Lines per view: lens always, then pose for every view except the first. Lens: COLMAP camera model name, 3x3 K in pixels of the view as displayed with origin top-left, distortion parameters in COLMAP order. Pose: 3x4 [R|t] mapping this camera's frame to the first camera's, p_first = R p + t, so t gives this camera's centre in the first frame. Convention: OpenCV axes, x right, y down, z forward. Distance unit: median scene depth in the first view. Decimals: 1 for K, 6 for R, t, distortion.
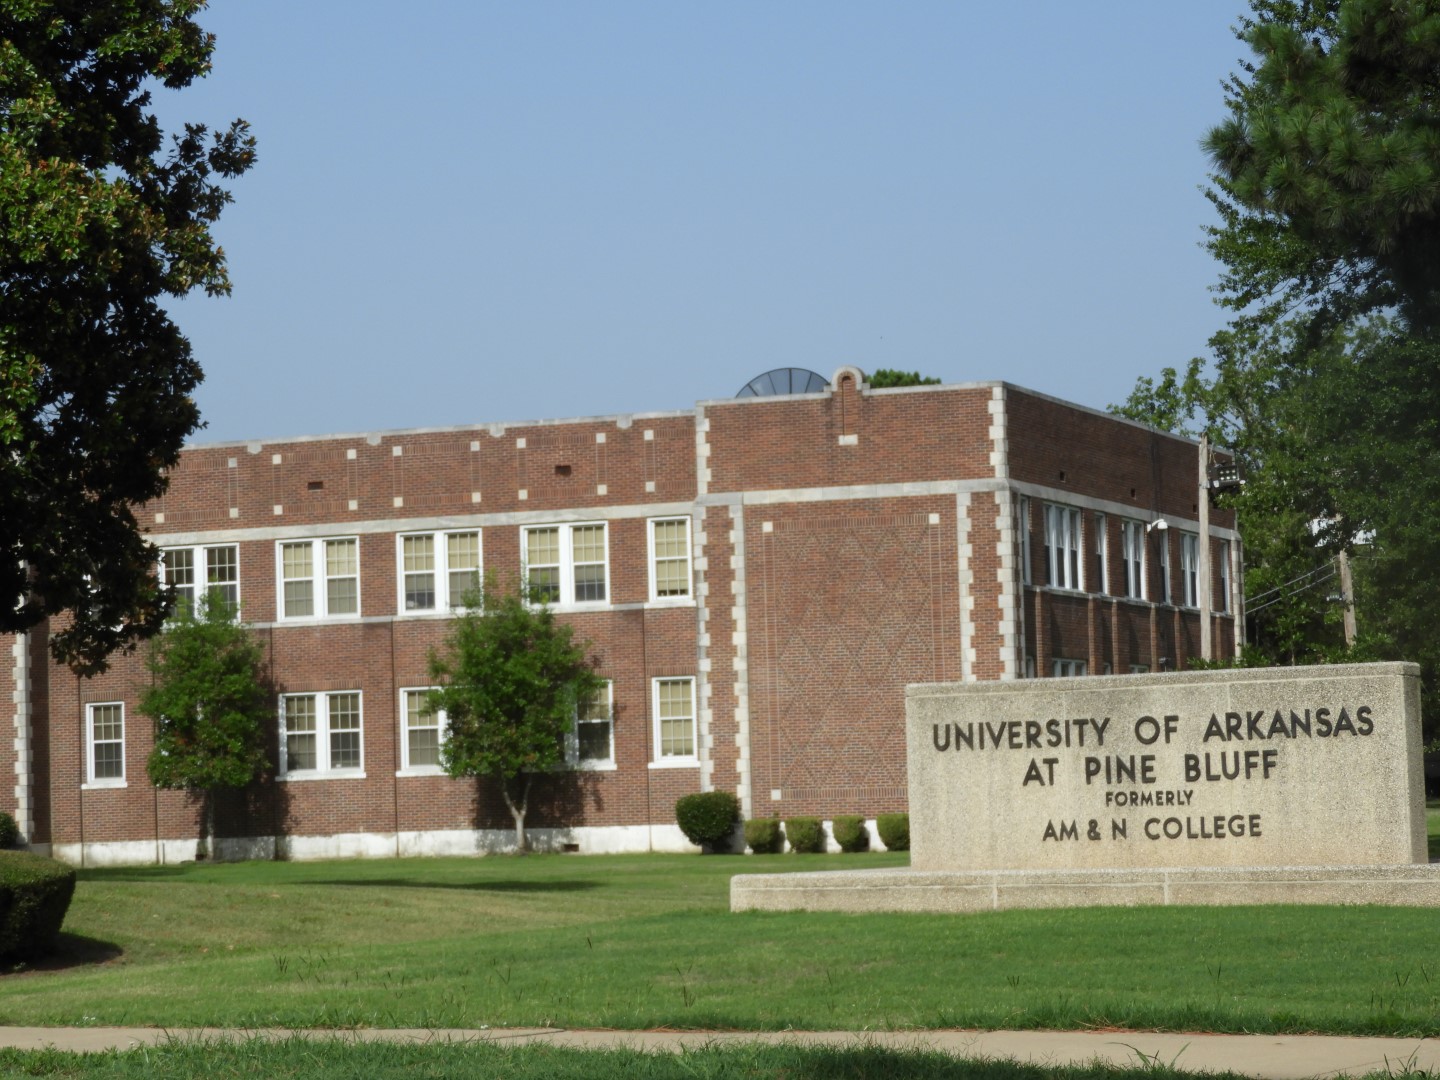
lens RADIAL K [[4000.2, 0, 719.9], [0, 4000.2, 540.2], [0, 0, 1]] dist [0.146864, 0.000000]
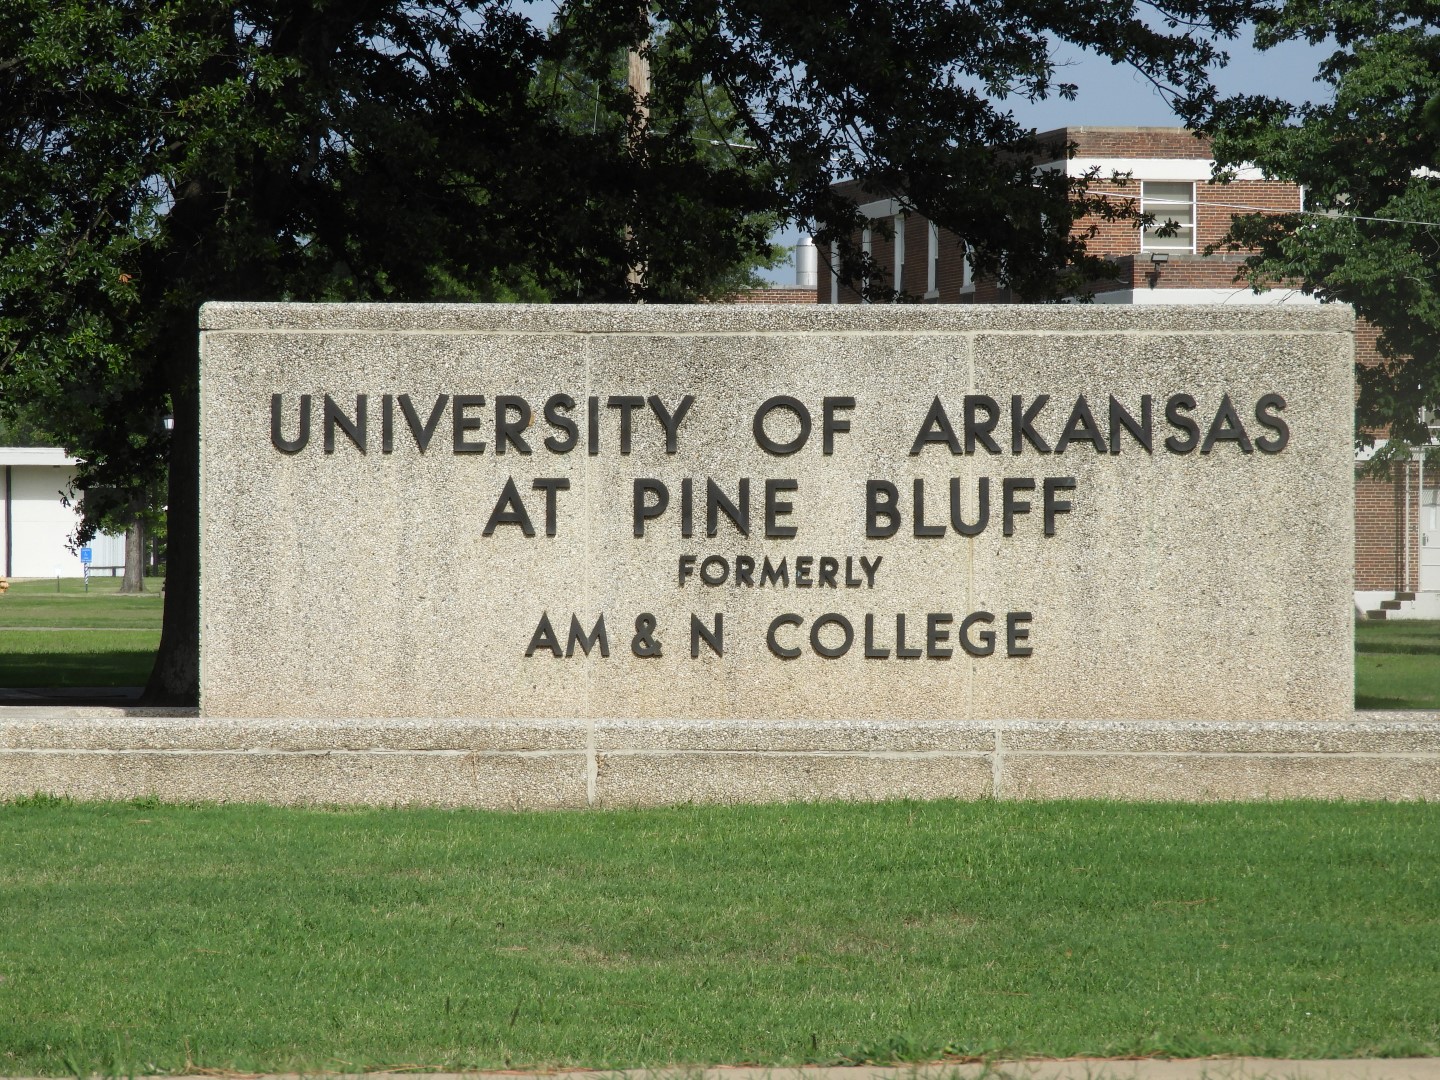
lens RADIAL K [[7516.2, 0, 720.0], [0, 7516.2, 540.3], [0, 0, 1]] dist [0.177329, 0.000000]
pose [[0.849269, 0.033623, 0.526888, -0.362806], [-0.061875, 0.997431, 0.036083, 0.029771], [-0.524321, -0.063245, 0.849169, 0.261966]]
